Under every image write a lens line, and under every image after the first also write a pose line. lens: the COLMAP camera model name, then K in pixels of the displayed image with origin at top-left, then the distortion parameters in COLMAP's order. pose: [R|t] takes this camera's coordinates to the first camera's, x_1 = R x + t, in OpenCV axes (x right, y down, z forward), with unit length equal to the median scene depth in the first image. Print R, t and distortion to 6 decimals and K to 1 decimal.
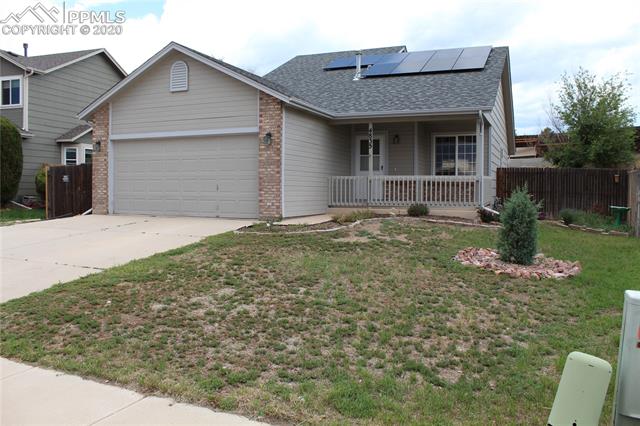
lens RADIAL K [[534.6, 0, 320.7], [0, 534.6, 209.8], [0, 0, 1]] dist [-0.067153, -0.002531]
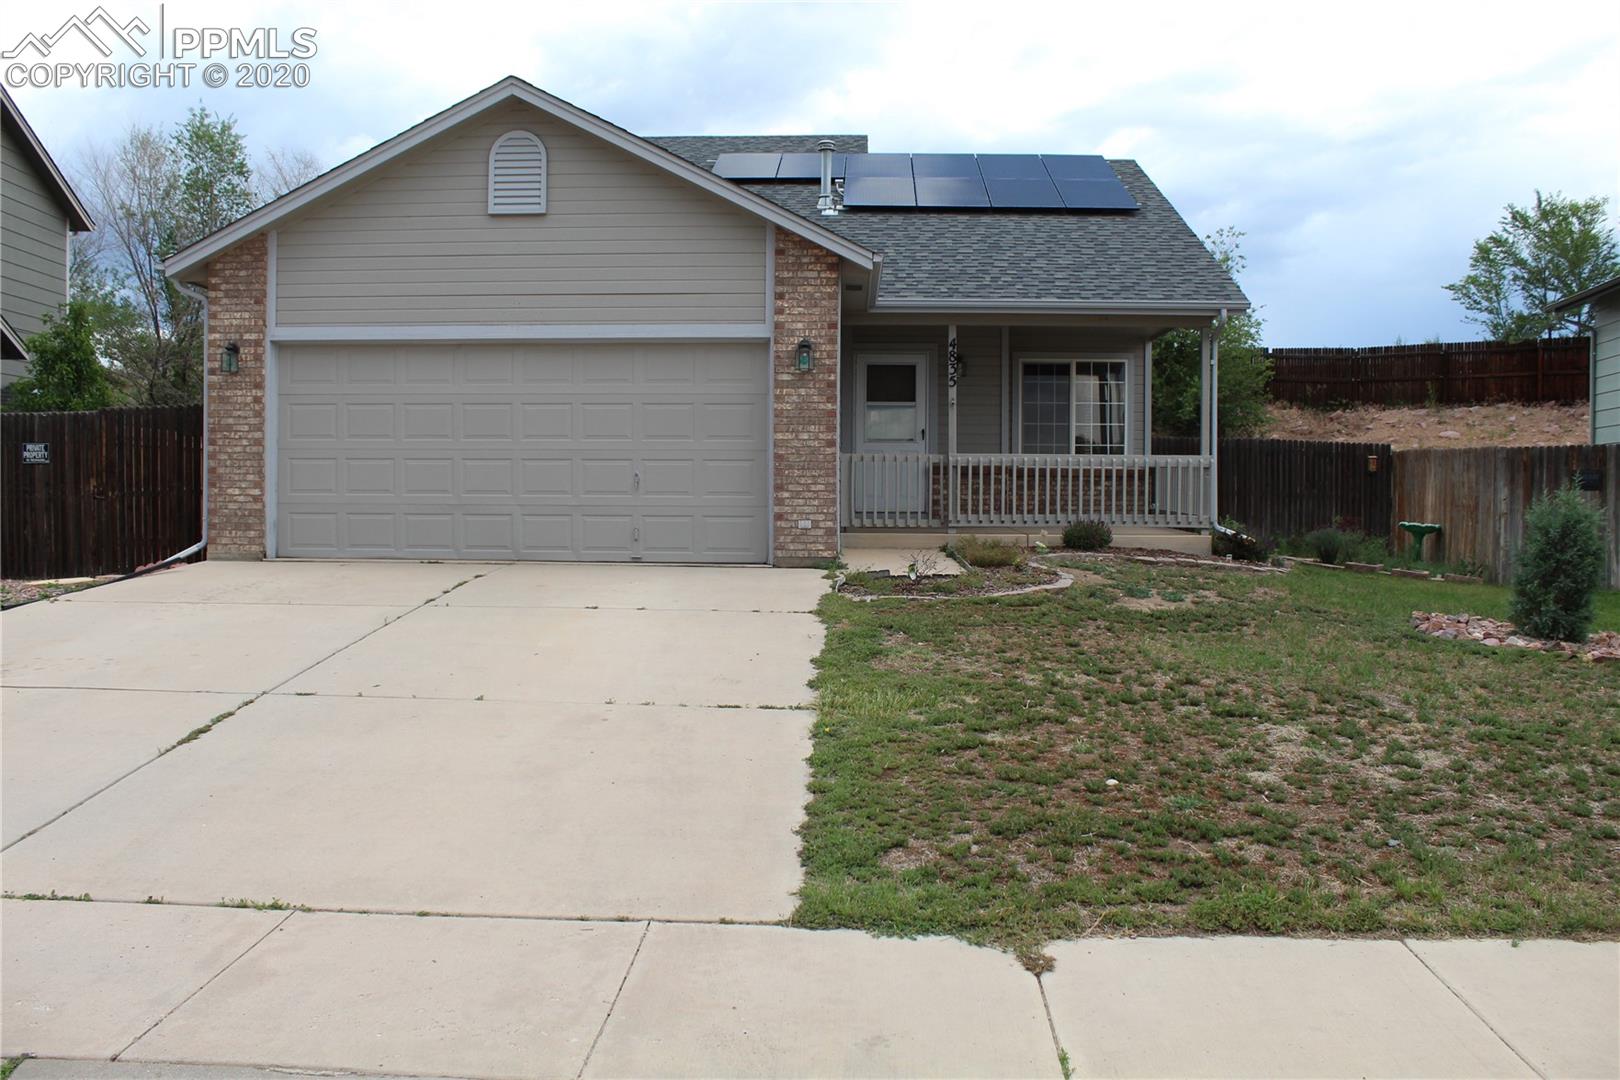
lens RADIAL K [[1353.1, 0, 809.2], [0, 1353.1, 540.7], [0, 0, 1]] dist [-0.067153, -0.002531]
pose [[0.932376, -0.014000, 0.361218, -0.387664], [0.013374, 0.999902, 0.004233, -0.002475], [-0.361242, 0.000884, 0.932472, 0.069195]]
